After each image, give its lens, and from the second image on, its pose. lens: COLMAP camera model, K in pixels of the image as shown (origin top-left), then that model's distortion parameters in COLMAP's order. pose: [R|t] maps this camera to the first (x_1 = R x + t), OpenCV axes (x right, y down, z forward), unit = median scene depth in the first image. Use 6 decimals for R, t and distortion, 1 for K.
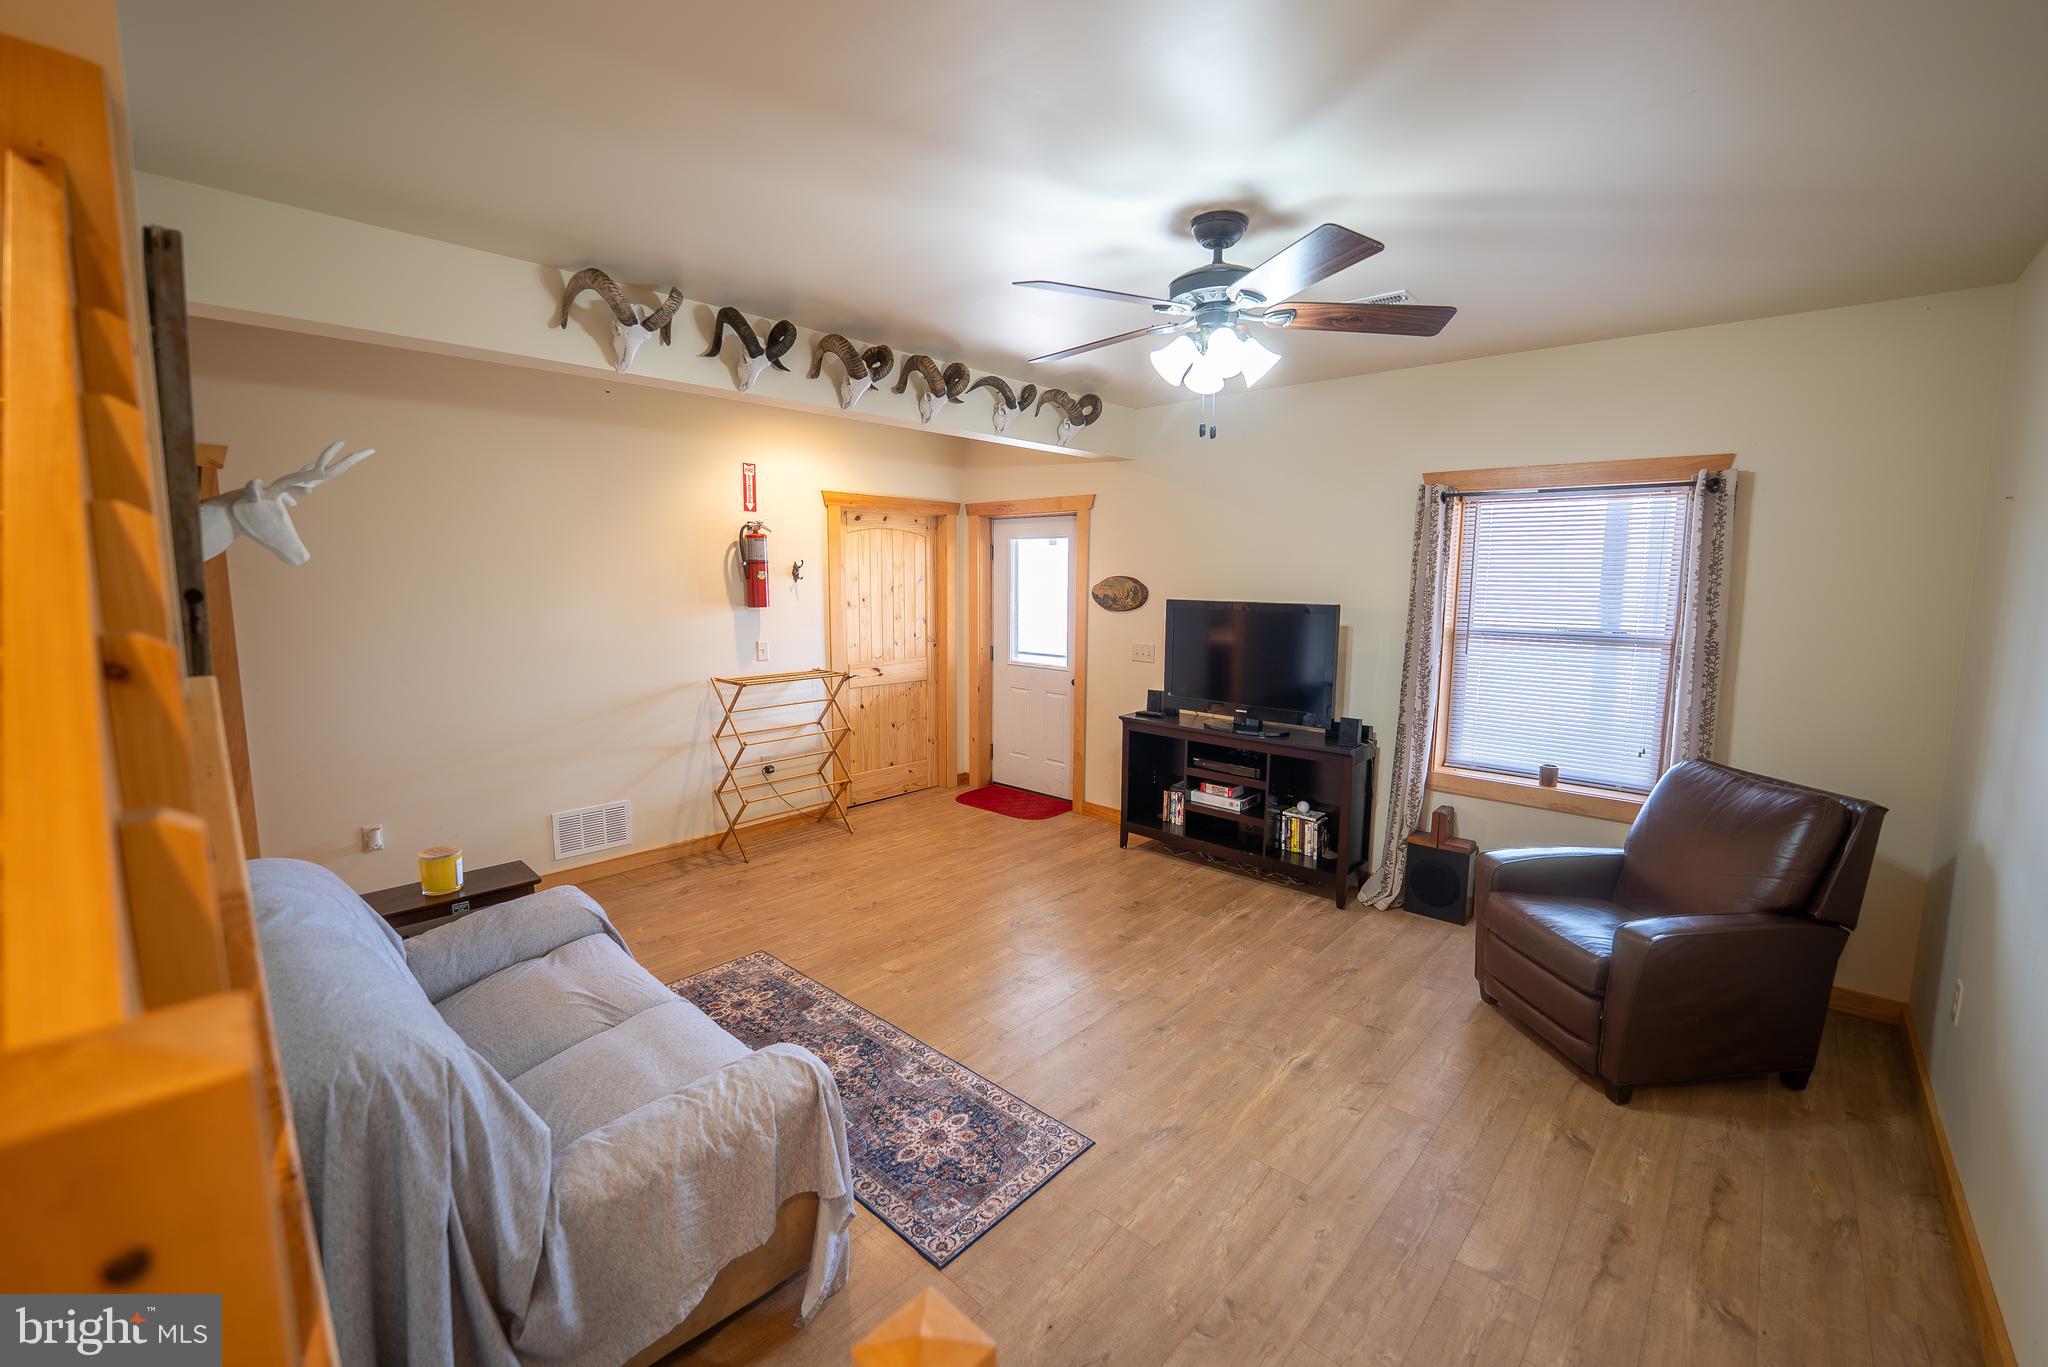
lens RADIAL K [[835.7, 0, 1024.7], [0, 835.7, 678.3], [0, 0, 1]] dist [-0.029314, 0.003594]
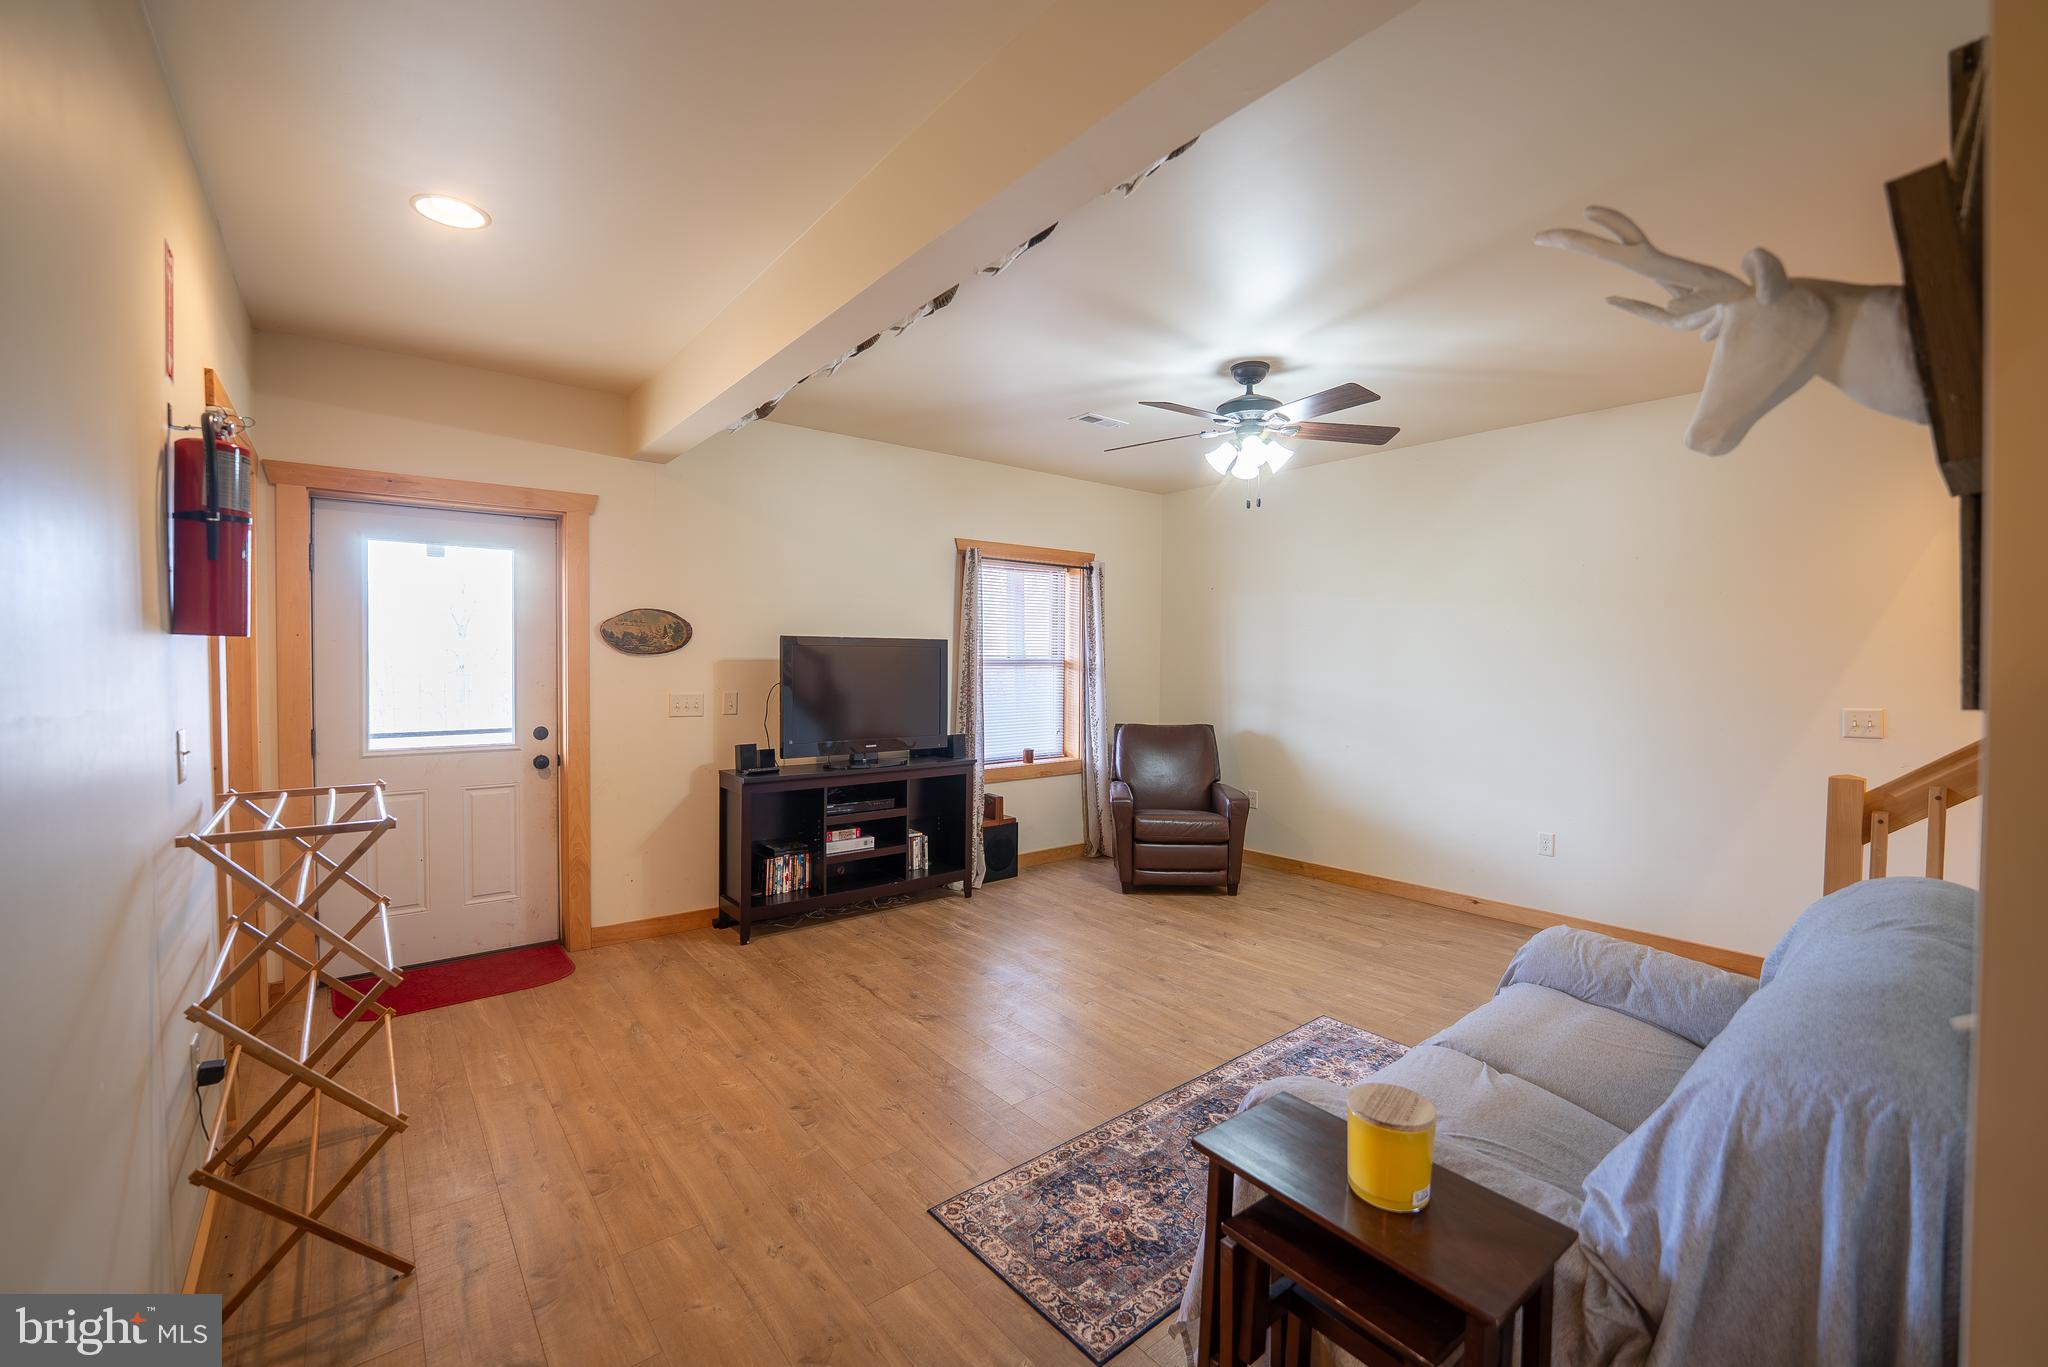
lens RADIAL K [[835.7, 0, 1028.4], [0, 835.7, 677.5], [0, 0, 1]] dist [-0.029314, 0.003594]
pose [[0.140656, -0.026590, 0.989701, -0.693007], [0.121072, 0.992599, 0.009462, -0.028717], [-0.982628, 0.118495, 0.142834, 0.647707]]
